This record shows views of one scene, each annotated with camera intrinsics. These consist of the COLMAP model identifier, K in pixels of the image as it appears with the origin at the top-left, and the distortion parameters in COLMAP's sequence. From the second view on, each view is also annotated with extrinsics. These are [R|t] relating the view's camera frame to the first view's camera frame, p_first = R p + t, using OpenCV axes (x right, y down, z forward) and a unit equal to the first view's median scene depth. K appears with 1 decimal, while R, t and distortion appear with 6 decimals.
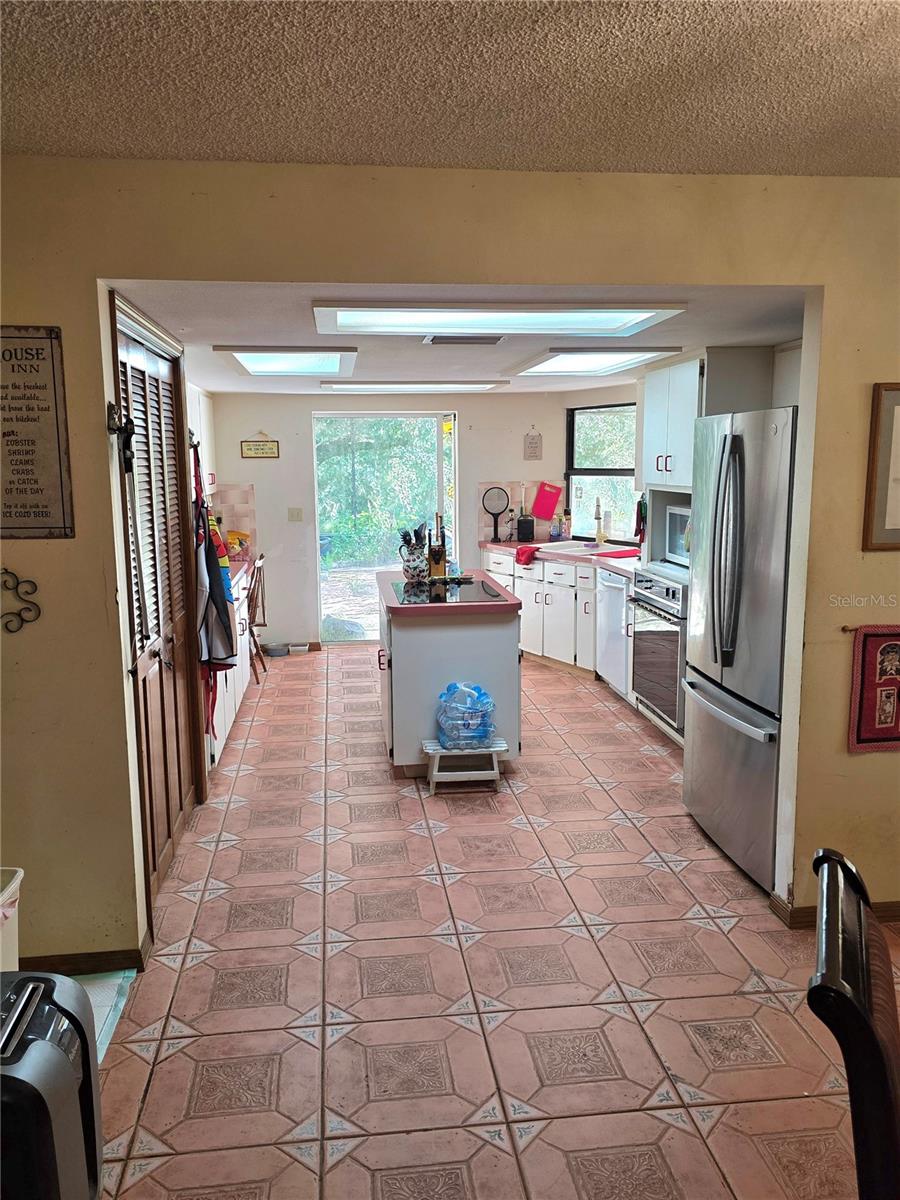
lens RADIAL K [[921.5, 0, 444.7], [0, 921.5, 599.4], [0, 0, 1]] dist [0.094899, -0.141595]
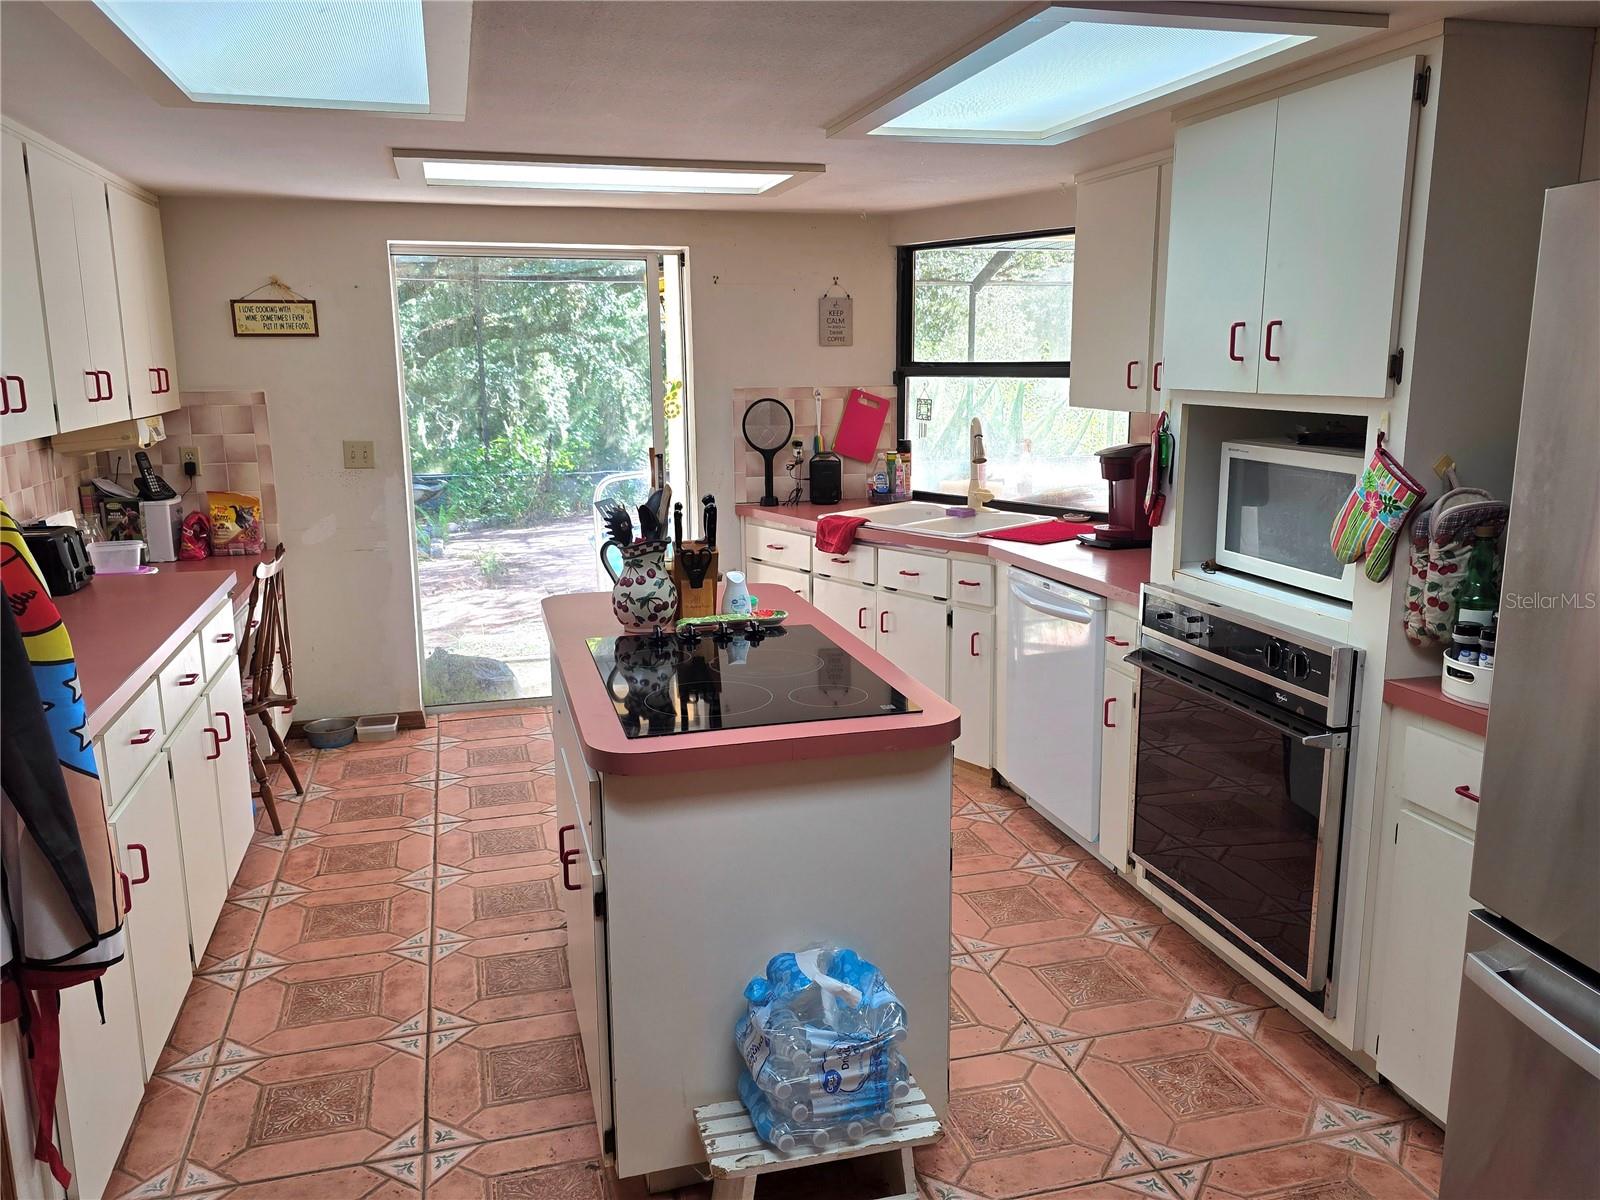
lens RADIAL K [[1228.6, 0, 806.4], [0, 1228.6, 600.7], [0, 0, 1]] dist [0.094899, -0.141595]
pose [[0.988100, -0.026563, 0.151503, -0.034446], [0.020023, 0.998807, 0.044534, -0.044591], [-0.152505, -0.040970, 0.987453, 0.356940]]
